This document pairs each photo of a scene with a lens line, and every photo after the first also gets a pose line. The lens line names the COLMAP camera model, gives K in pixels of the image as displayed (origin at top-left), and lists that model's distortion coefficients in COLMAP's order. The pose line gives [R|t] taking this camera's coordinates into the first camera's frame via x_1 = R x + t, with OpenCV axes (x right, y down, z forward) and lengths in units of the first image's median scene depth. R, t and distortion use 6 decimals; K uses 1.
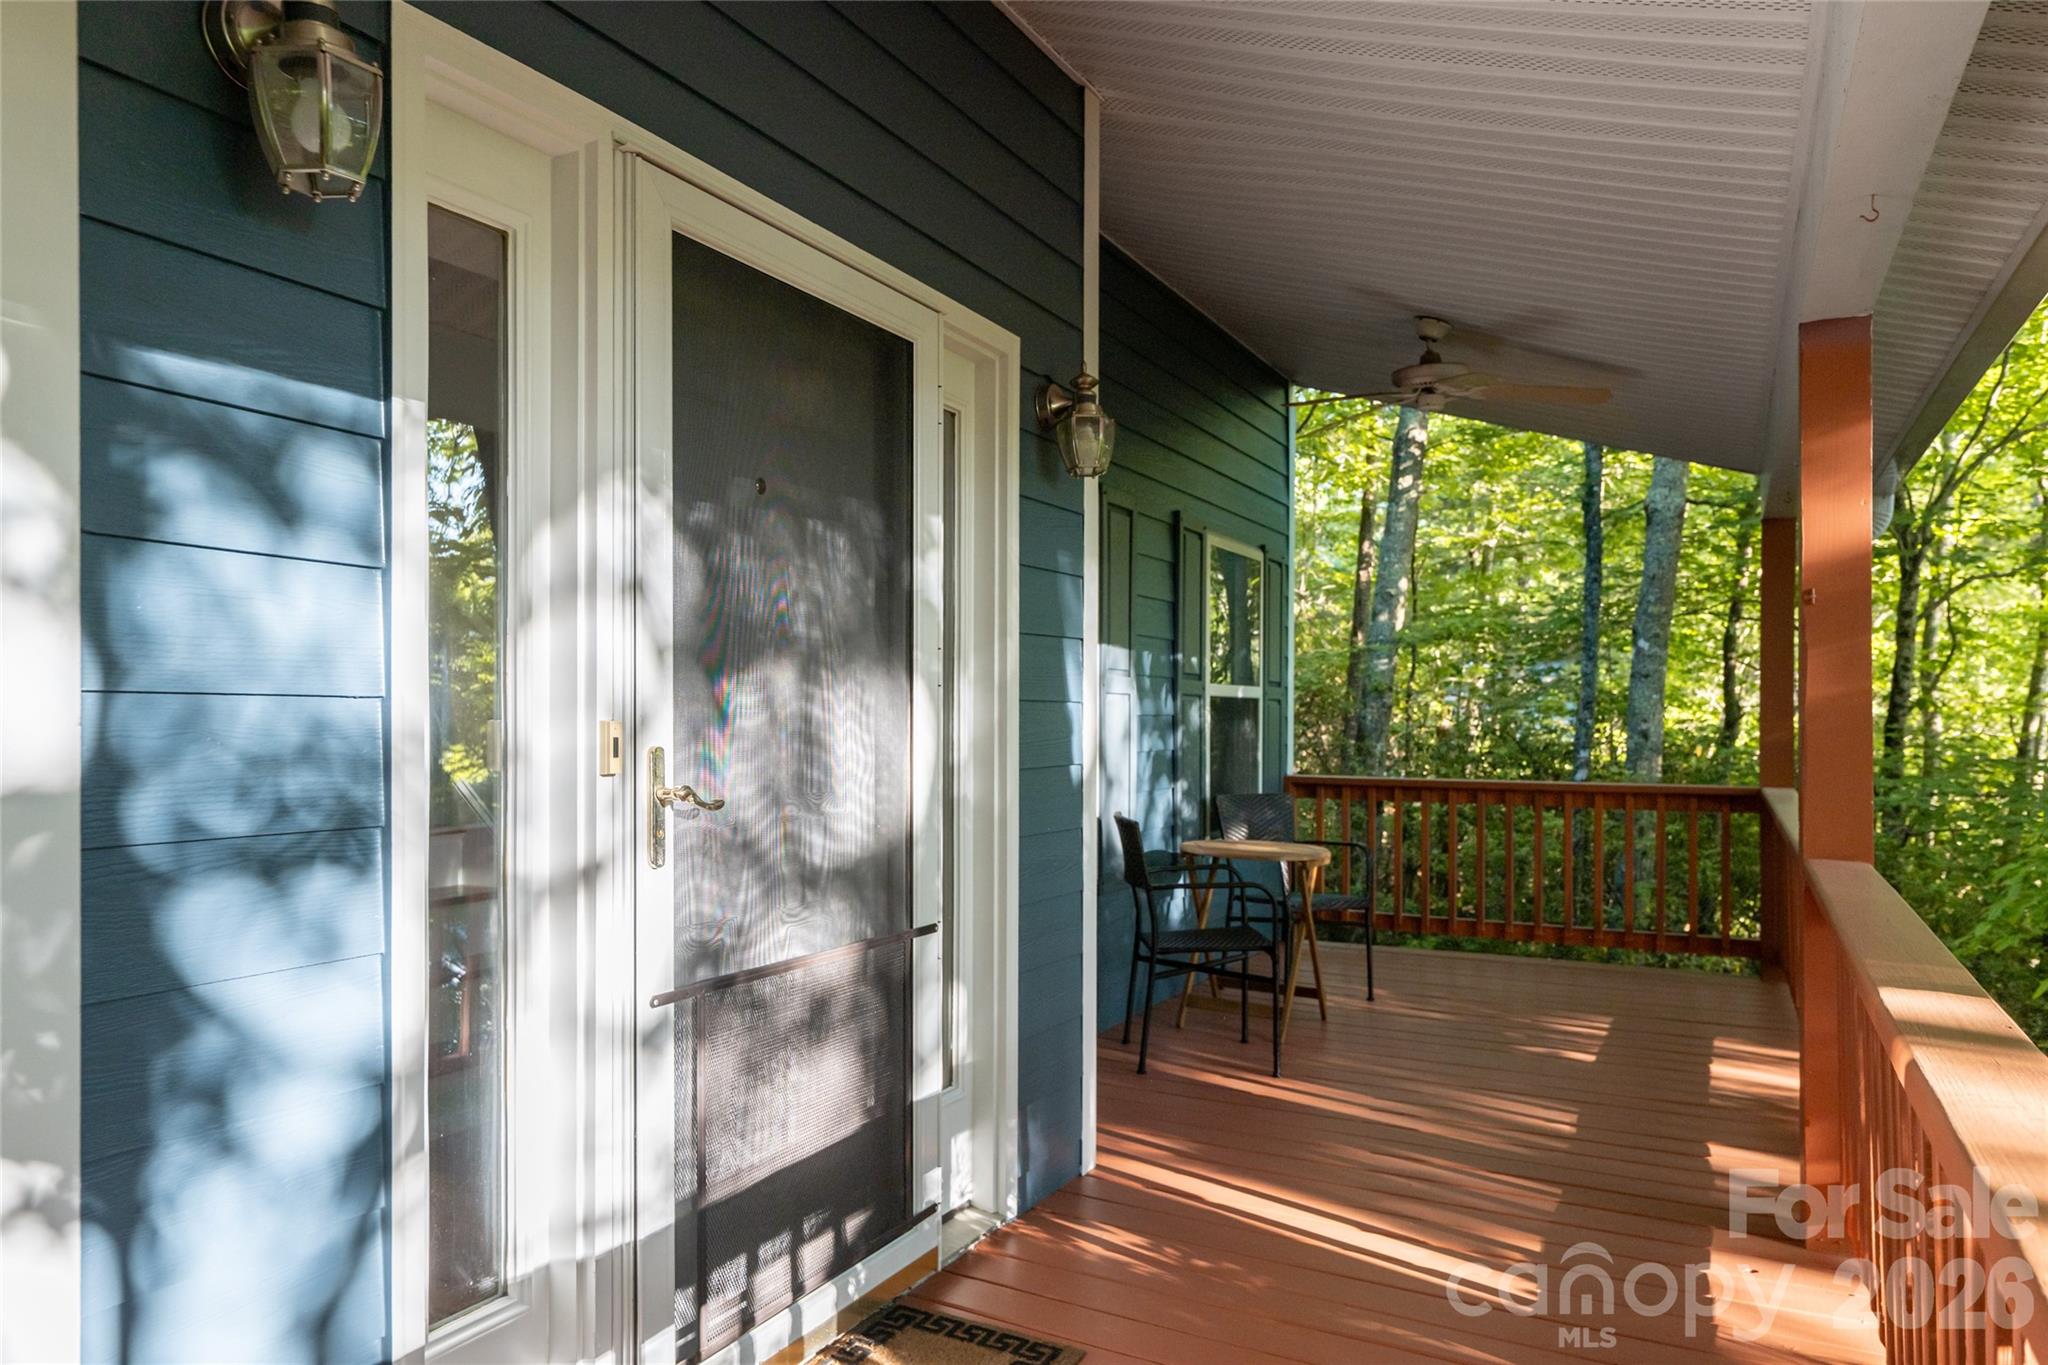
lens RADIAL K [[1322.9, 0, 1014.1], [0, 1322.9, 740.5], [0, 0, 1]] dist [0.039102, 0.000276]
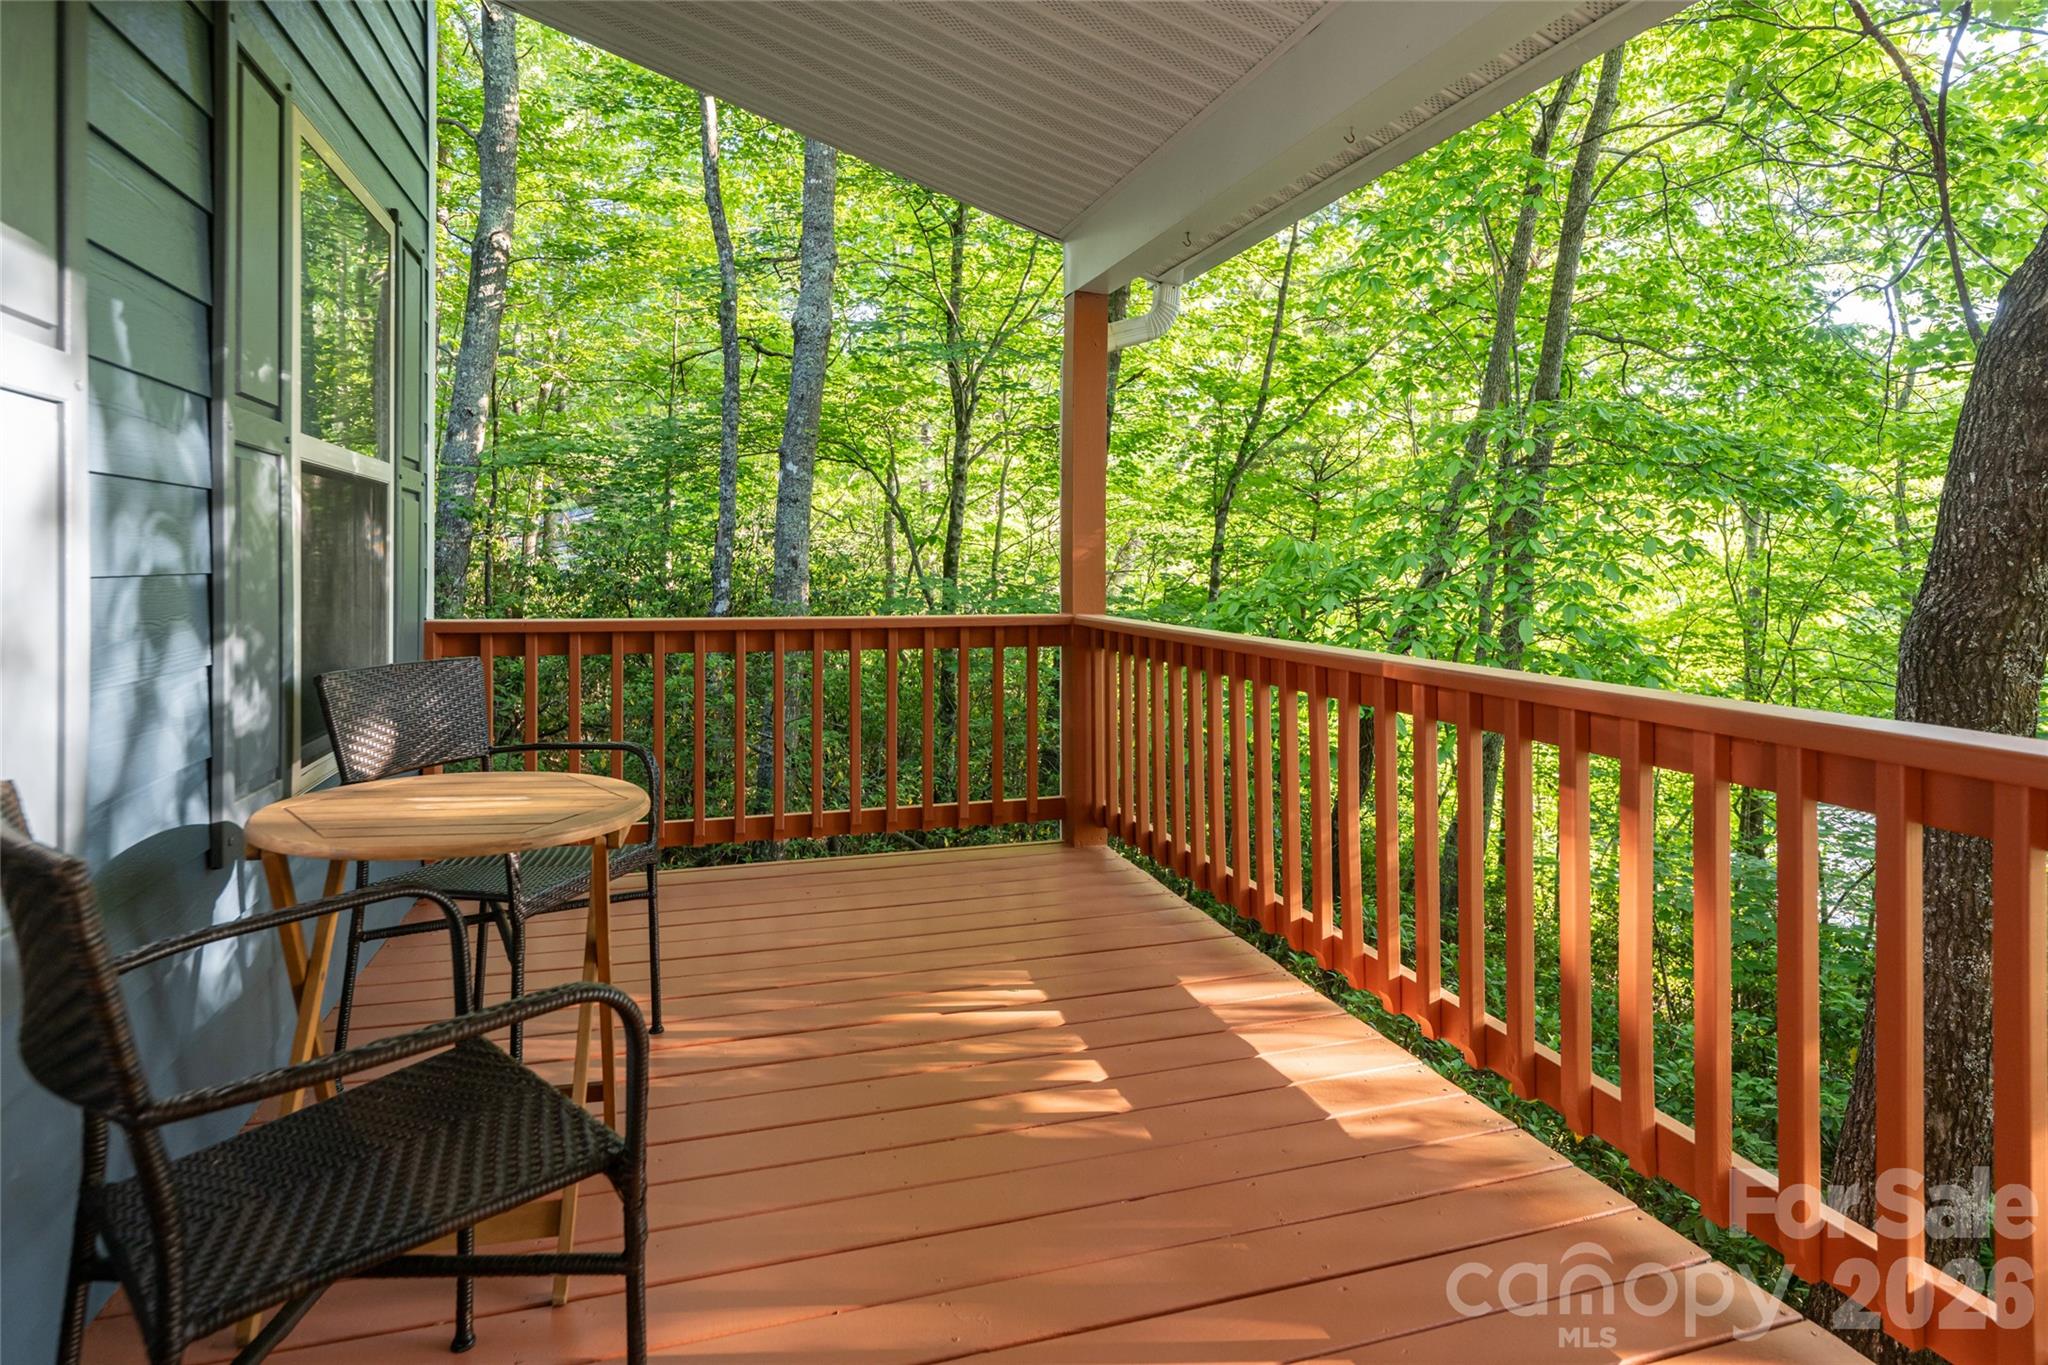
lens RADIAL K [[1108.8, 0, 1016.8], [0, 1108.8, 572.3], [0, 0, 1]] dist [-0.000103, 0.000226]
pose [[0.715009, -0.000921, 0.699115, 0.054234], [0.003586, 0.999991, -0.002351, 0.008799], [-0.699106, 0.004188, 0.715005, 0.537852]]
